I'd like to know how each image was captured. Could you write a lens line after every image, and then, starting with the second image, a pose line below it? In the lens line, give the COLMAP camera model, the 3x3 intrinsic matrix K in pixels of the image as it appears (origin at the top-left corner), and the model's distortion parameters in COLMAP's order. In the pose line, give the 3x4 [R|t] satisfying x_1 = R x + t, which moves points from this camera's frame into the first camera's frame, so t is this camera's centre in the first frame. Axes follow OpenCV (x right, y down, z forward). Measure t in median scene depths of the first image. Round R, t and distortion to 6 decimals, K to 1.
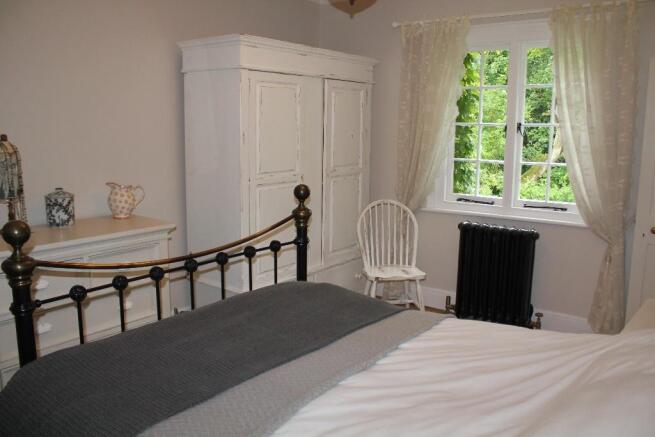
lens RADIAL K [[540.5, 0, 327.9], [0, 540.5, 217.3], [0, 0, 1]] dist [-0.097701, 0.008050]
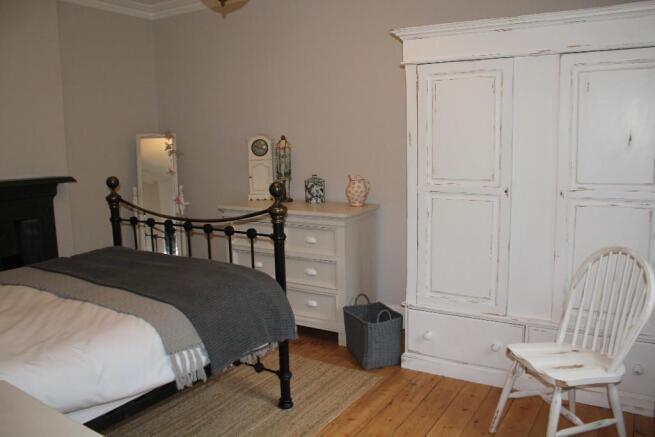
lens RADIAL K [[540.5, 0, 327.2], [0, 540.5, 219.5], [0, 0, 1]] dist [-0.097701, 0.008050]
pose [[0.097367, 0.139403, -0.985437, 1.004739], [-0.152042, 0.980603, 0.123697, -0.135846], [0.983566, 0.137784, 0.116673, 1.006648]]
